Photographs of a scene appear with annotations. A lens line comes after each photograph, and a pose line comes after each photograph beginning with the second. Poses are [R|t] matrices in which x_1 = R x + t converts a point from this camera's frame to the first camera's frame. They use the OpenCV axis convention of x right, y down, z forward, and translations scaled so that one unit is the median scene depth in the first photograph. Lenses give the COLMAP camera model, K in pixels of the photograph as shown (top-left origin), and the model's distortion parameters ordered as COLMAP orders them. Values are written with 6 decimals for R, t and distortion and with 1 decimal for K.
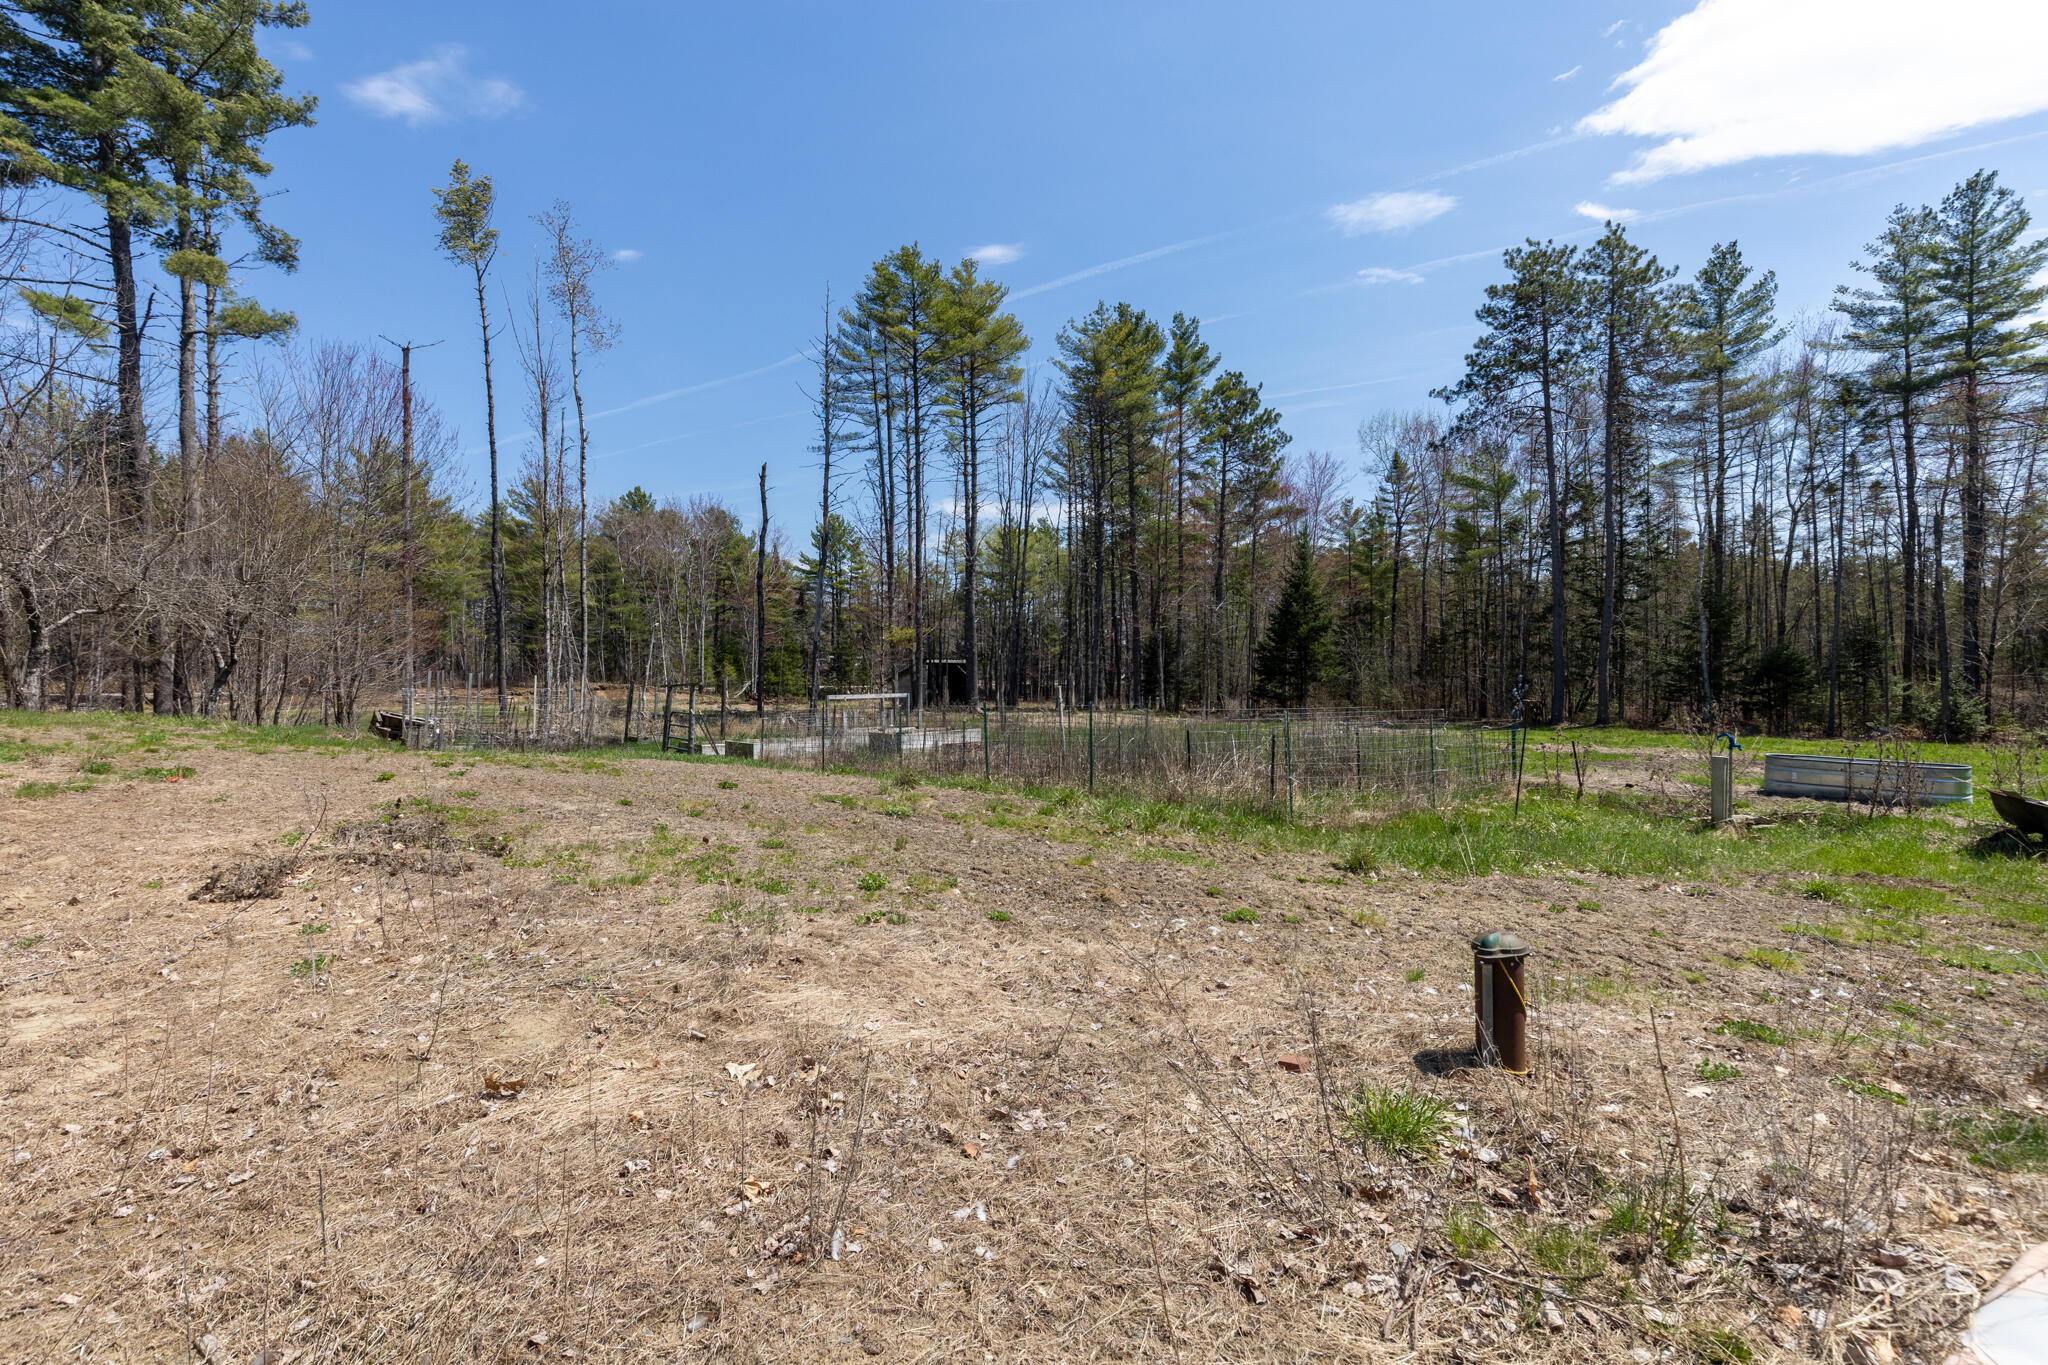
lens RADIAL K [[962.8, 0, 1030.9], [0, 962.8, 674.1], [0, 0, 1]] dist [0.020058, -0.000137]
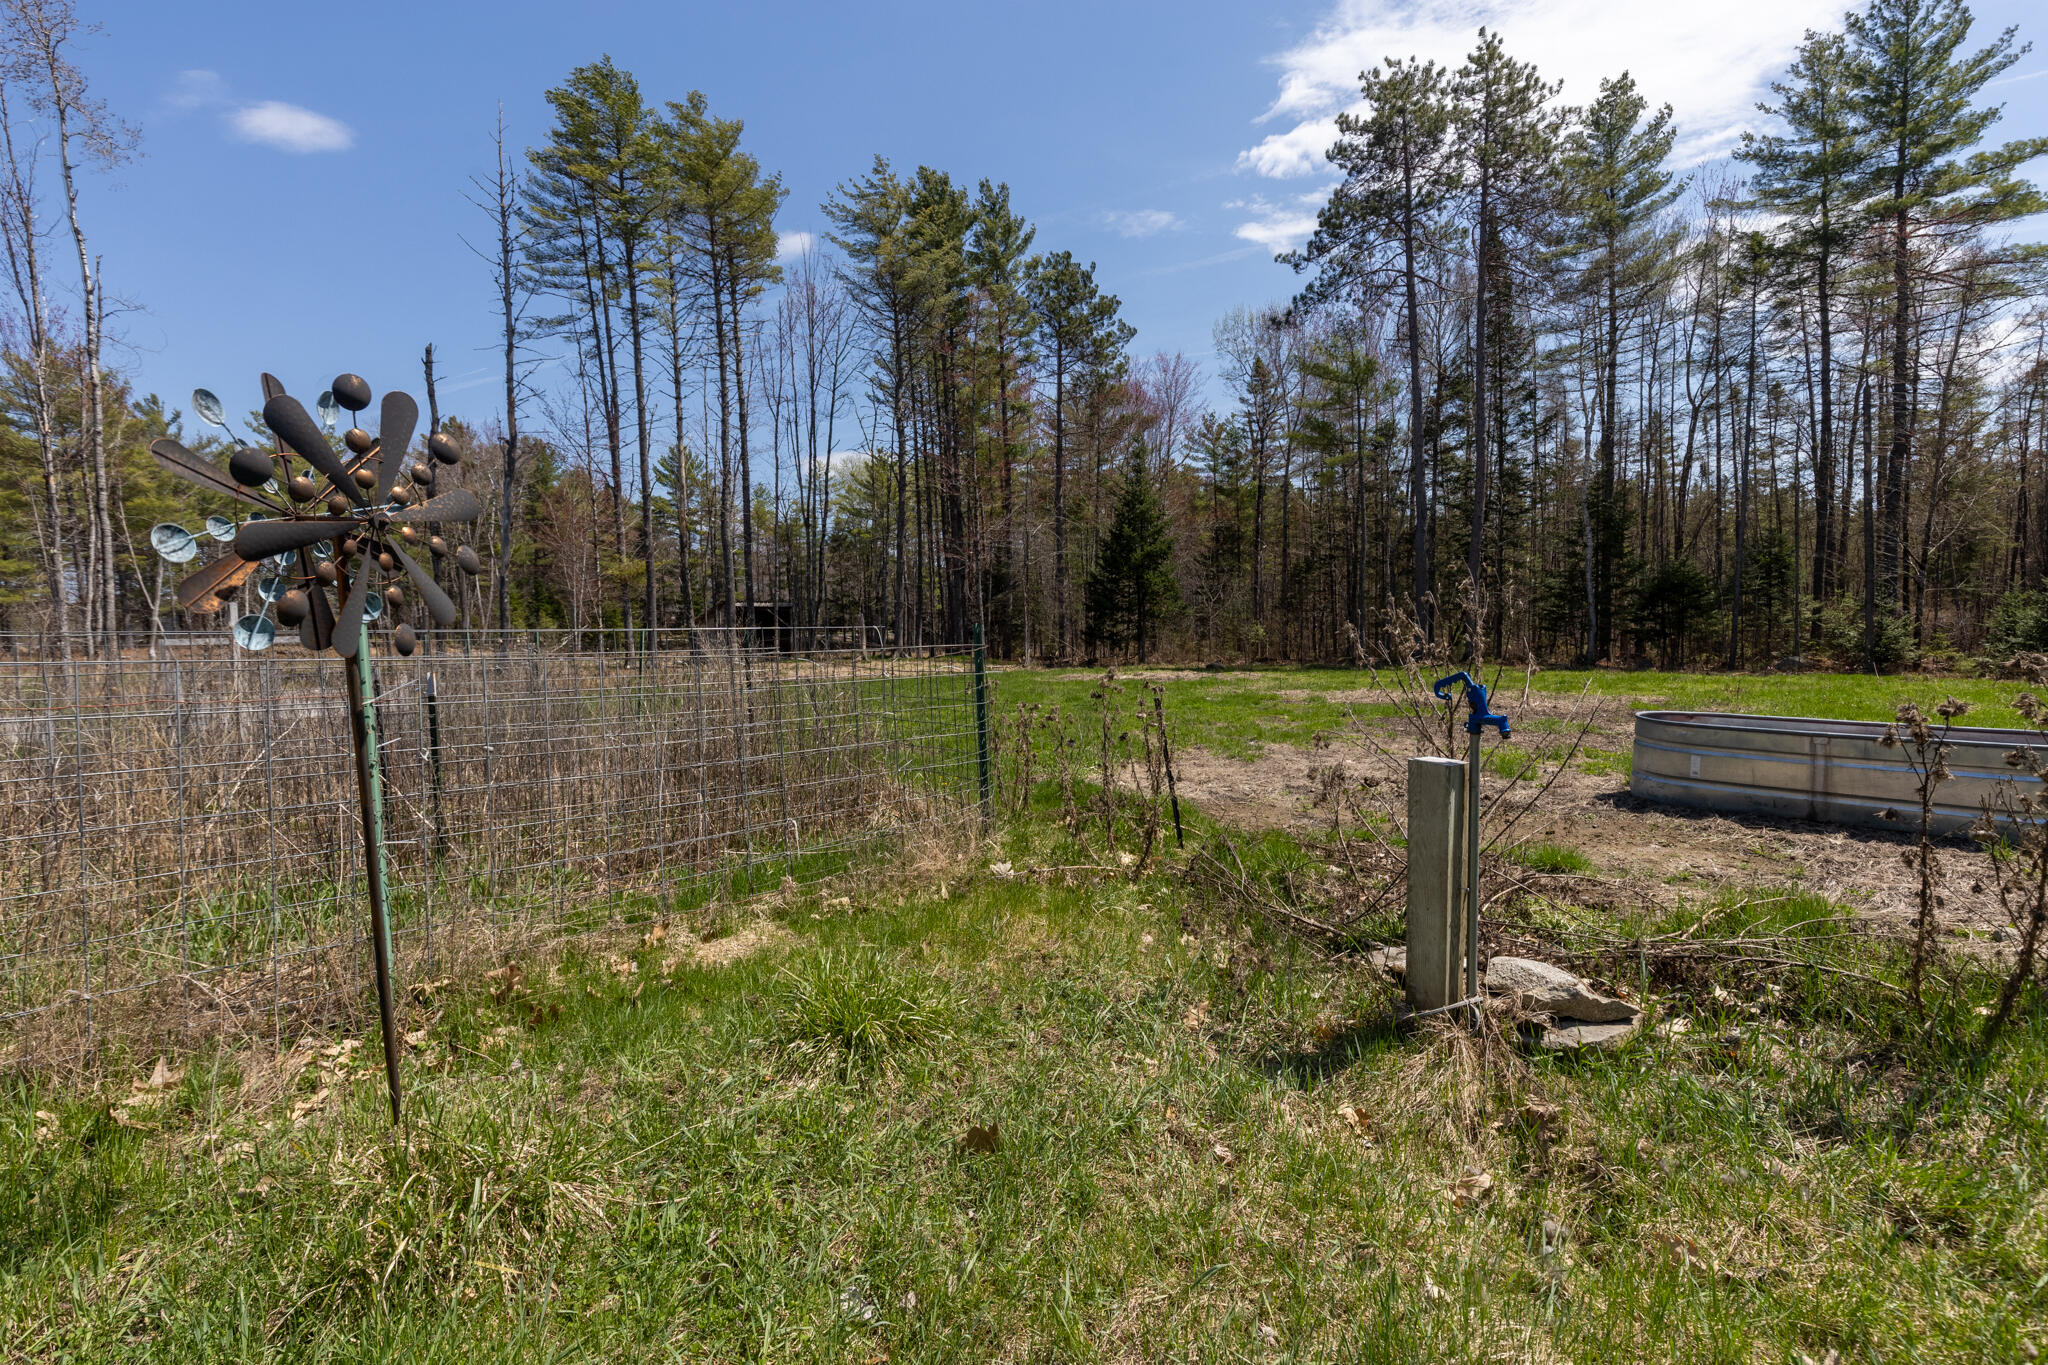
lens RADIAL K [[879.8, 0, 1073.3], [0, 879.8, 681.0], [0, 0, 1]] dist [-0.000847, -0.000221]
pose [[0.998251, -0.023106, 0.054415, 0.192999], [0.019789, 0.997958, 0.060724, 0.014962], [-0.055707, -0.059541, 0.996670, 0.249188]]
